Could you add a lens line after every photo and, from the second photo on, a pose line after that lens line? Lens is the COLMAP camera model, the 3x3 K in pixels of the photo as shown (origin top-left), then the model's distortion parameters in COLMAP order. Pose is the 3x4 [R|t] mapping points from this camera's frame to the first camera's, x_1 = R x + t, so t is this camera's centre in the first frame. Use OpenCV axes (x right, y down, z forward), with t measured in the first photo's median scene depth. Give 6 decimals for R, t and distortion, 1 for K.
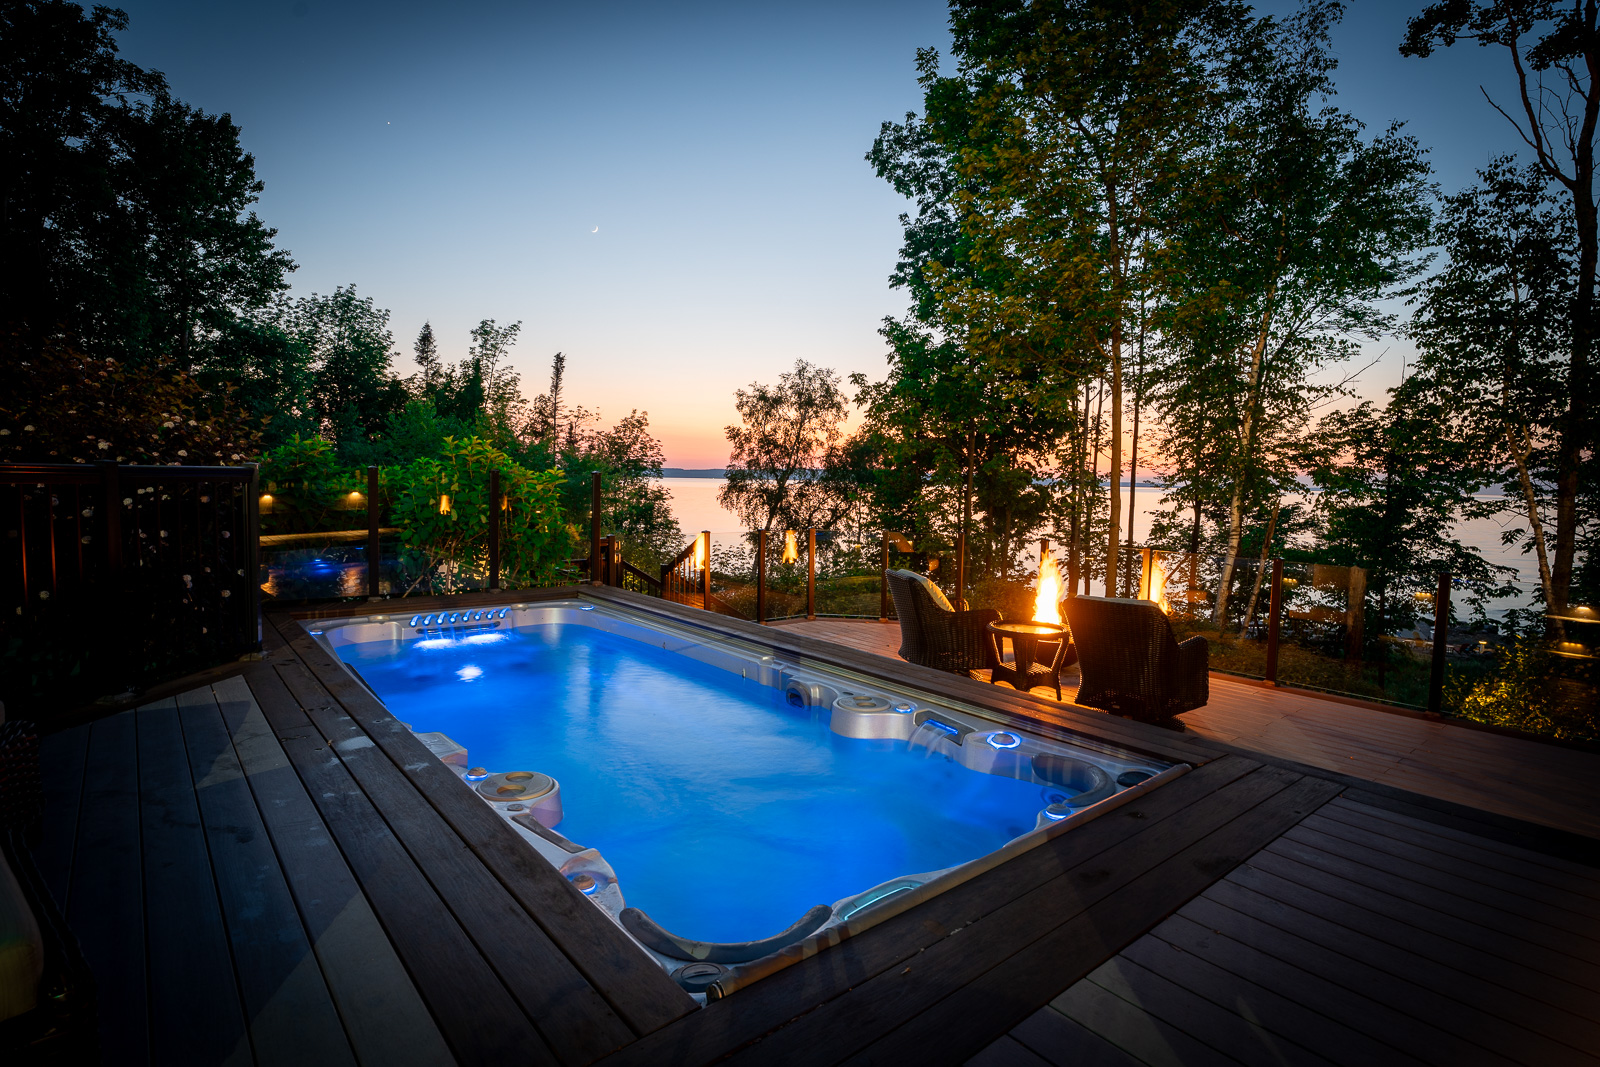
lens RADIAL K [[793.8, 0, 800.0], [0, 793.8, 533.5], [0, 0, 1]] dist [-0.001277, -0.000766]
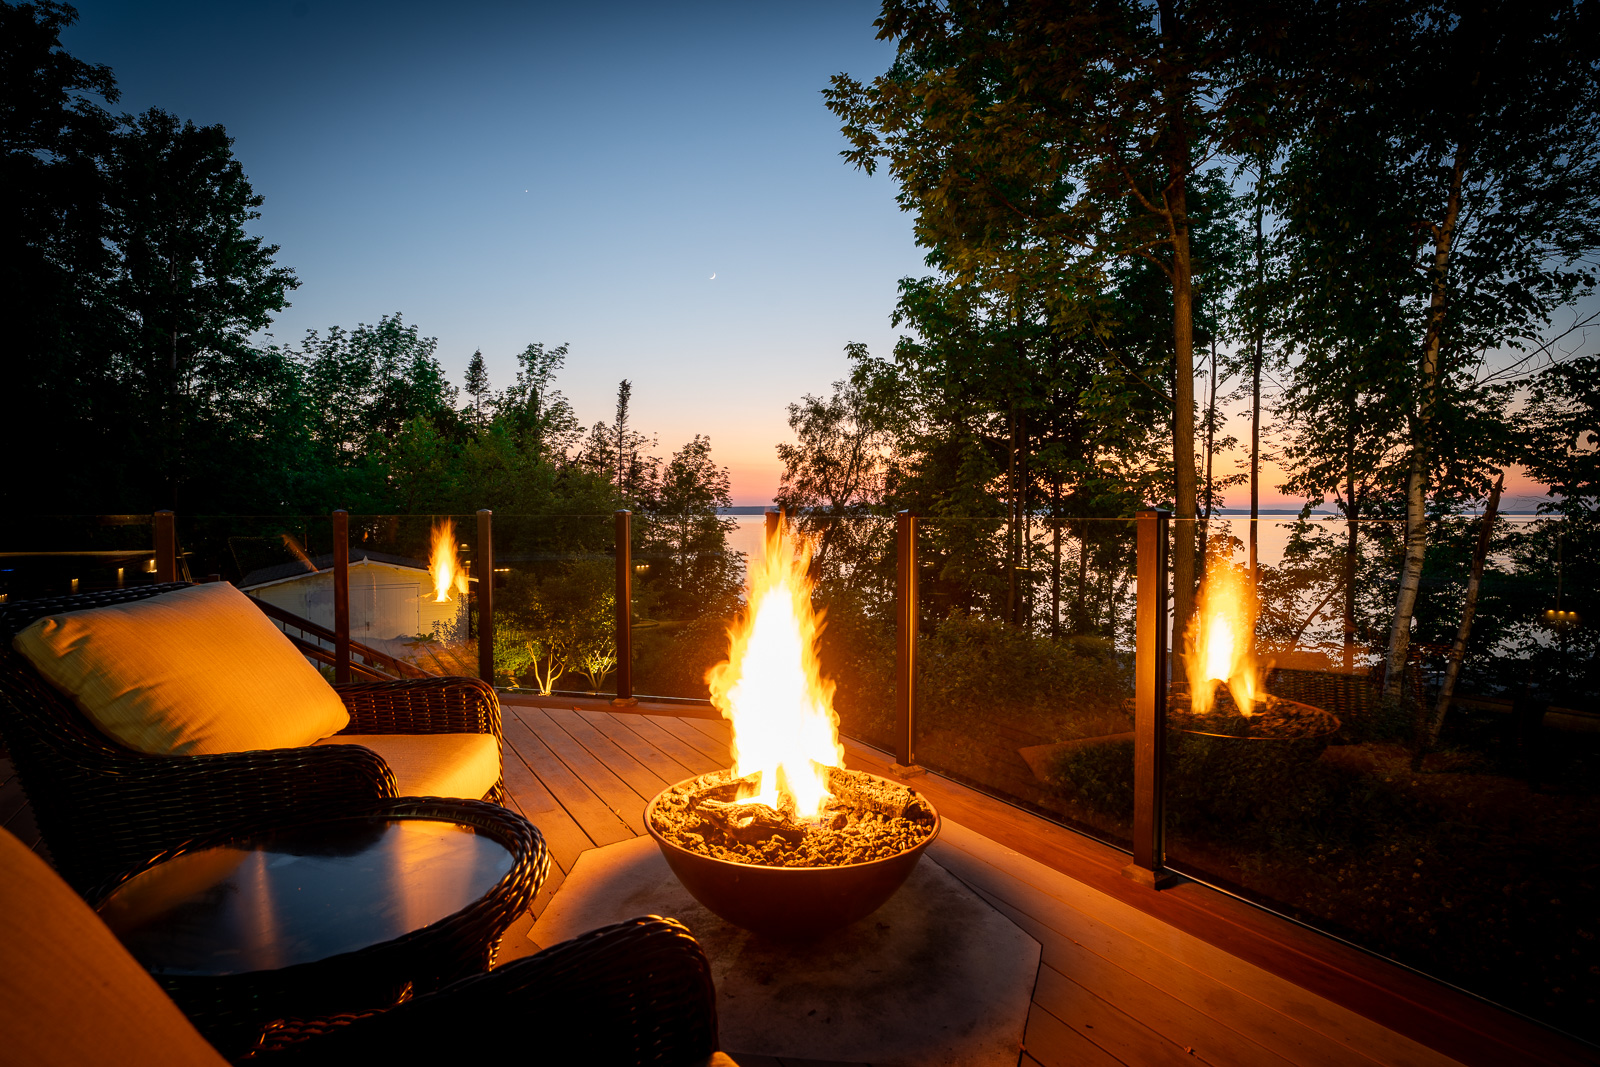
lens RADIAL K [[793.8, 0, 800.0], [0, 793.8, 533.5], [0, 0, 1]] dist [-0.001277, -0.000766]
pose [[0.989011, -0.017739, -0.146774, 0.063506], [0.011084, 0.998878, -0.046038, 0.007255], [0.147426, 0.043905, 0.988098, 0.123215]]
